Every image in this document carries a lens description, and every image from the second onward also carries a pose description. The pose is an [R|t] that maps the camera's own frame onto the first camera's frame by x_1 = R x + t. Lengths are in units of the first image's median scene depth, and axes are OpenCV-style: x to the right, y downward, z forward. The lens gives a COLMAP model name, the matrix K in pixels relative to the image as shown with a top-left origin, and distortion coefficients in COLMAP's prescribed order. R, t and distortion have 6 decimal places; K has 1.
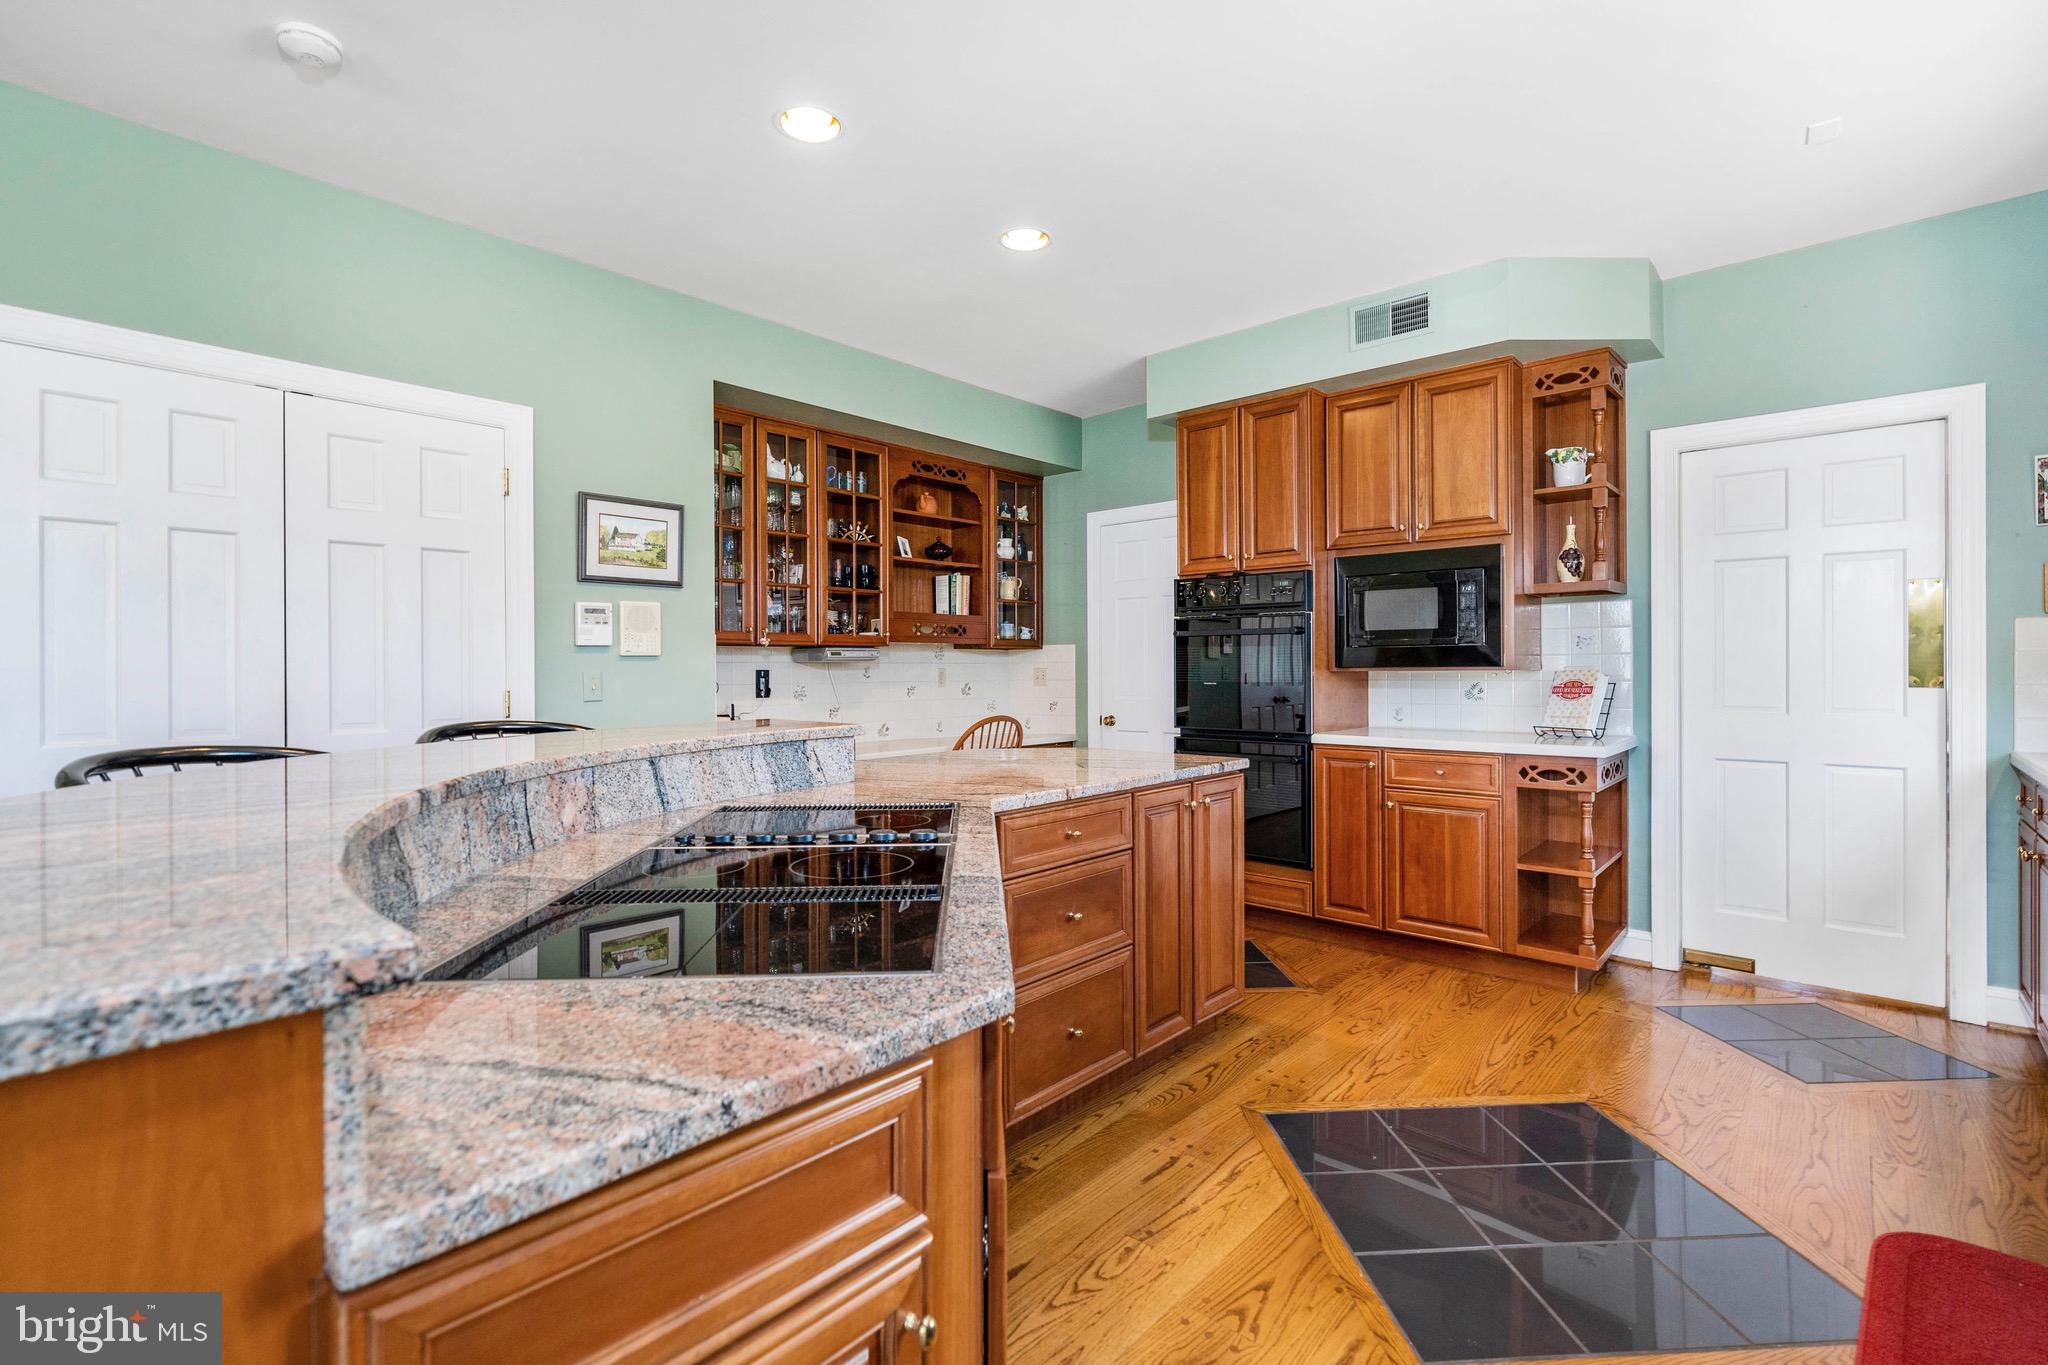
lens RADIAL K [[946.7, 0, 1027.3], [0, 946.7, 673.7], [0, 0, 1]] dist [-0.010858, 0.000786]
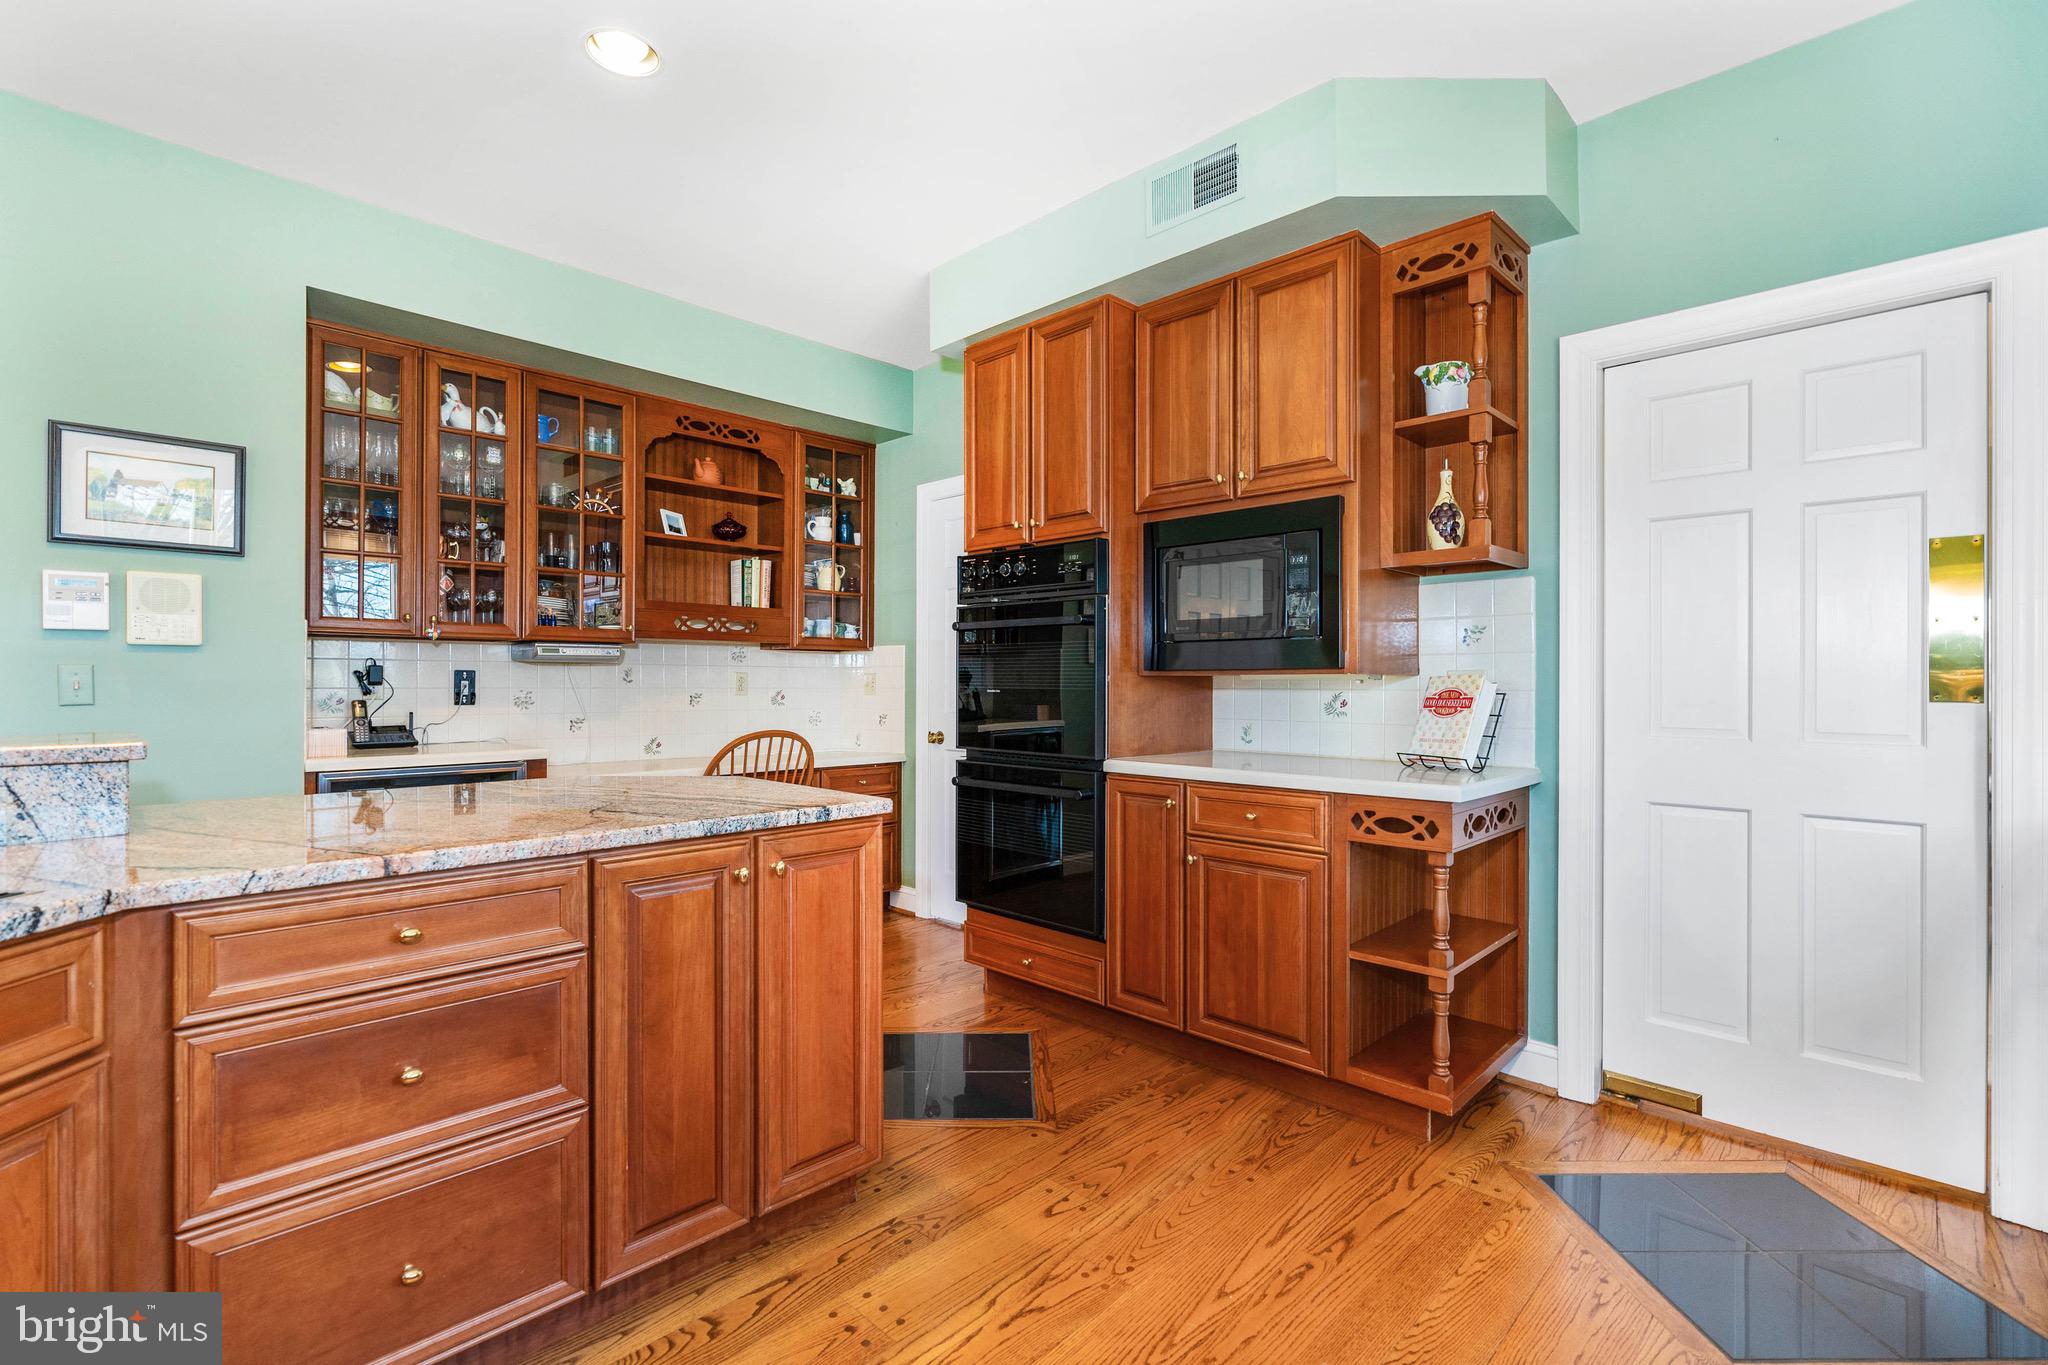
lens RADIAL K [[946.7, 0, 1019.6], [0, 946.7, 684.2], [0, 0, 1]] dist [-0.010858, 0.000786]
pose [[0.999167, 0.008381, -0.039929, 0.282299], [-0.008569, 0.999953, -0.004537, 0.009280], [0.039889, 0.004876, 0.999192, 0.273336]]
